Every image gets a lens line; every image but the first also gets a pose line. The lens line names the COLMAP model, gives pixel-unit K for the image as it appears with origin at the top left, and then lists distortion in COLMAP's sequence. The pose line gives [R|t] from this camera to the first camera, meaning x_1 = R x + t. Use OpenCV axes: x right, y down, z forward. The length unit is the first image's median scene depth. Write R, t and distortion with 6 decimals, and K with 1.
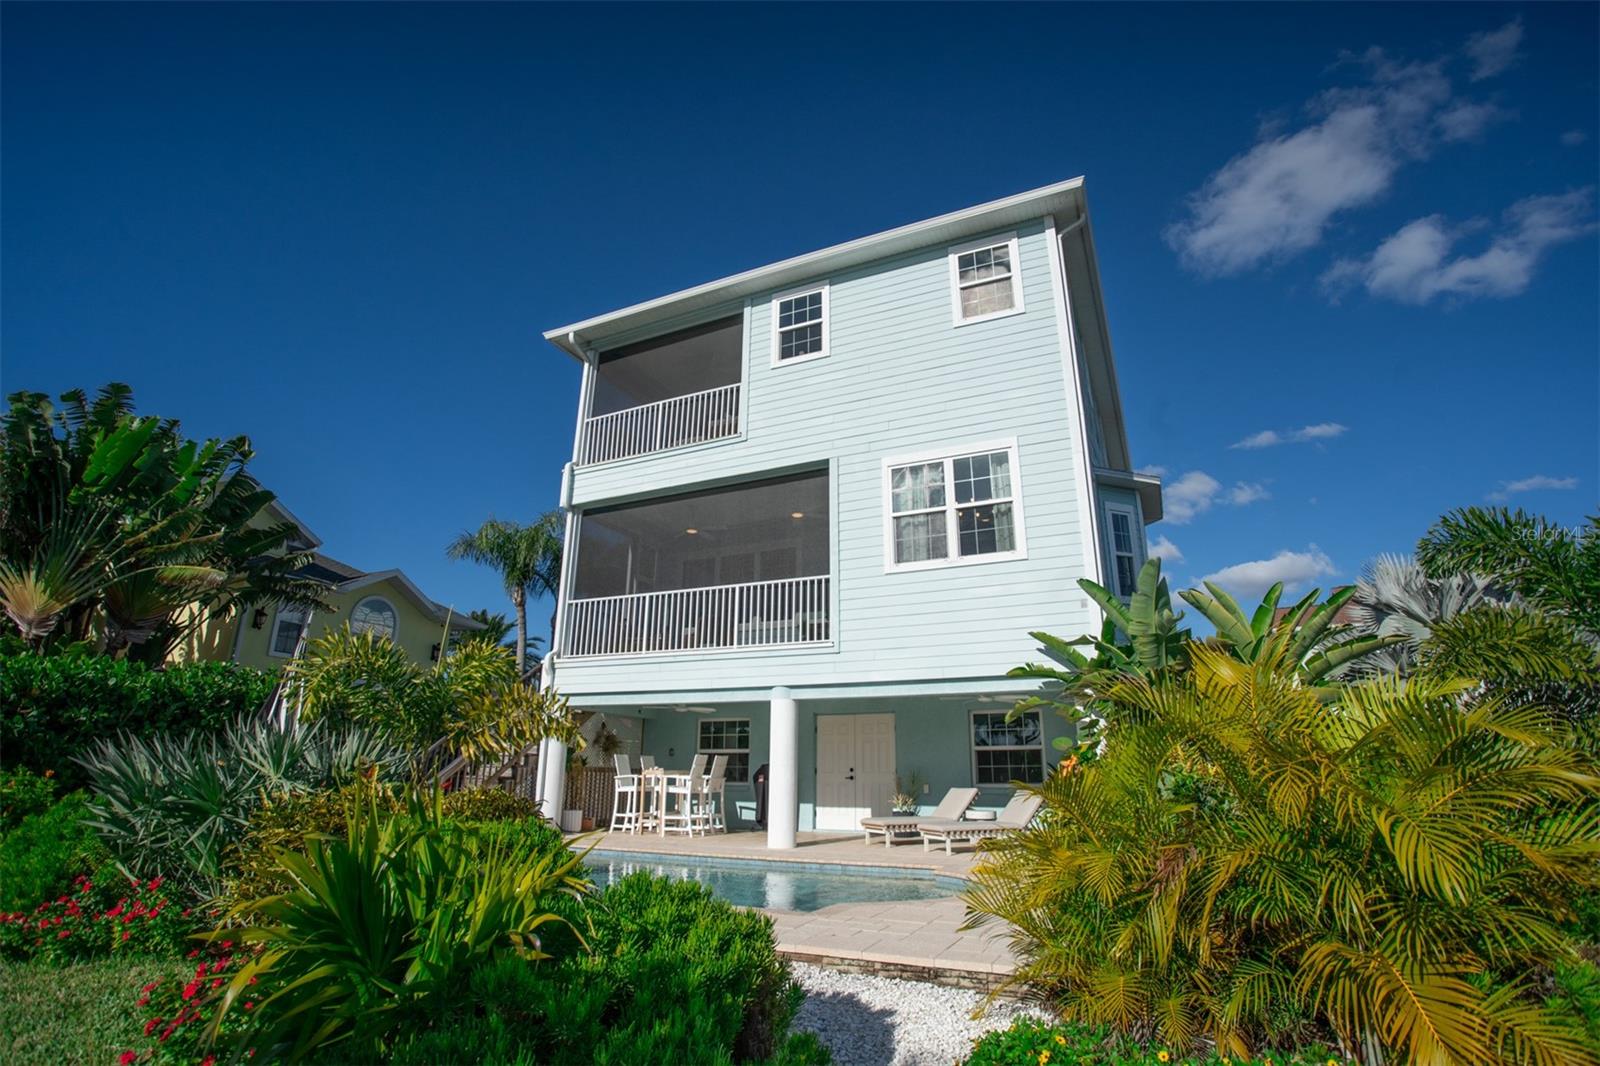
lens RADIAL K [[786.4, 0, 801.1], [0, 786.4, 524.2], [0, 0, 1]] dist [-0.073135, 0.030589]
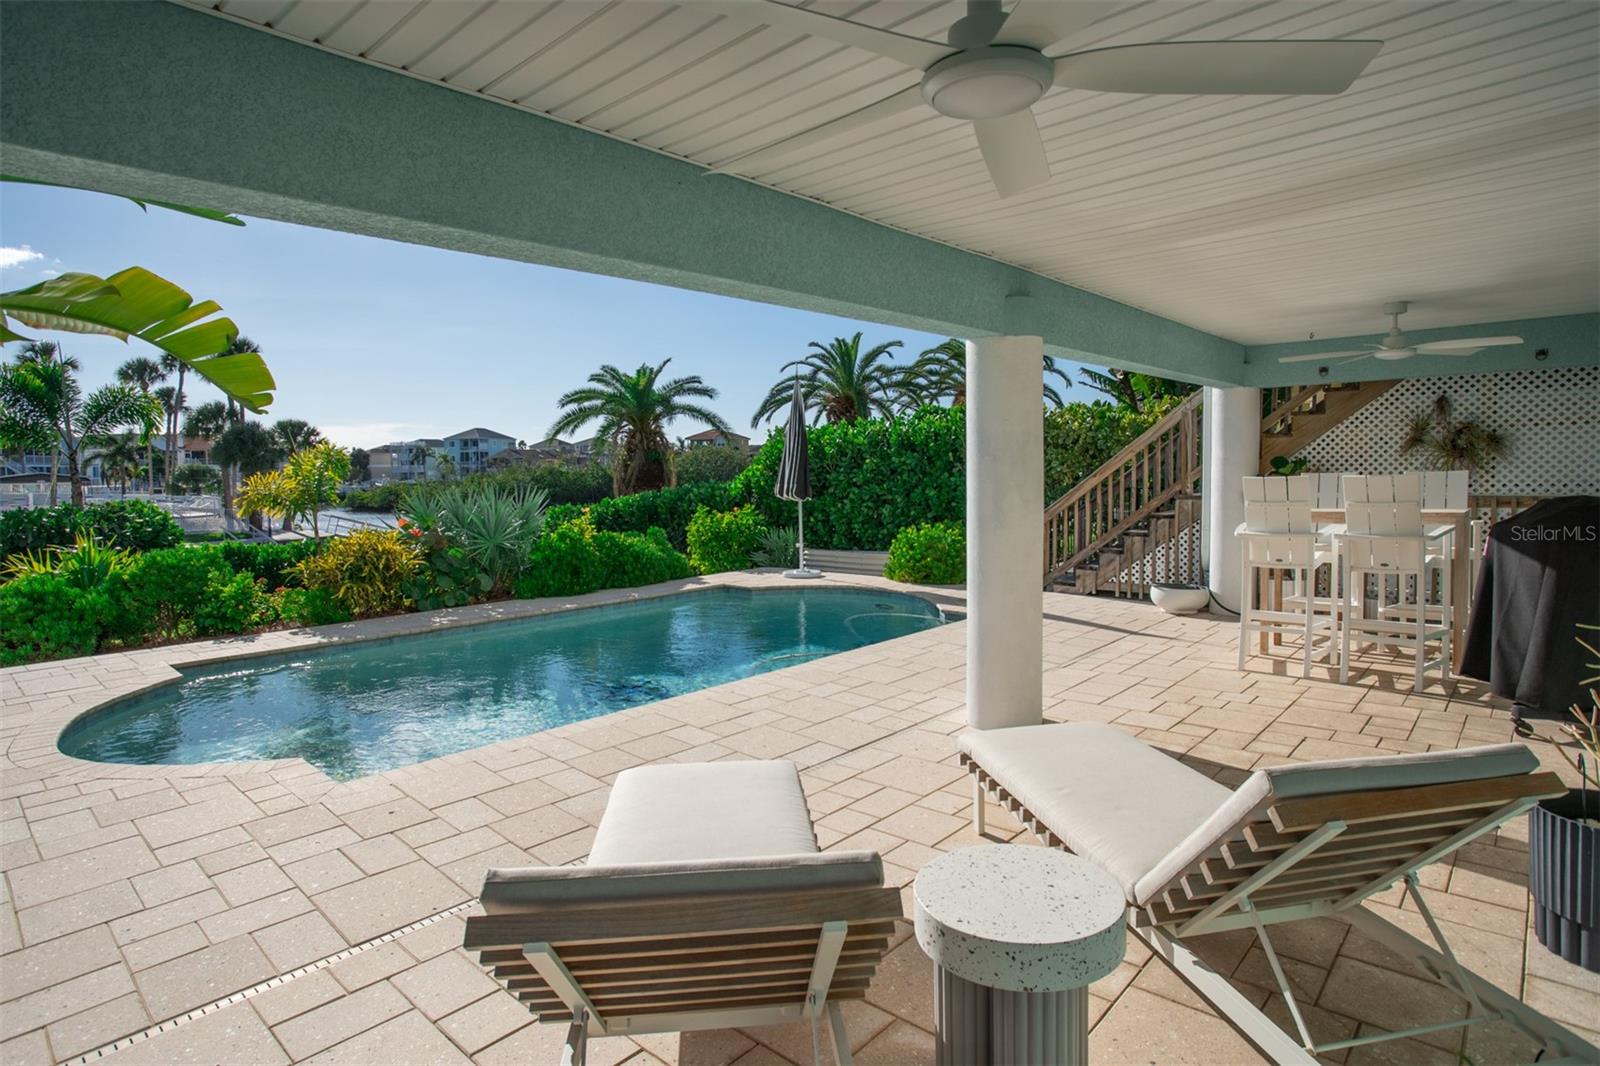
lens RADIAL K [[858.6, 0, 804.0], [0, 858.6, 524.6], [0, 0, 1]] dist [-0.076312, 0.032410]
pose [[-0.299189, 0.057360, -0.952468, 0.341245], [0.311841, 0.949258, -0.040788, 0.261053], [0.901799, -0.309222, -0.301895, 0.902772]]
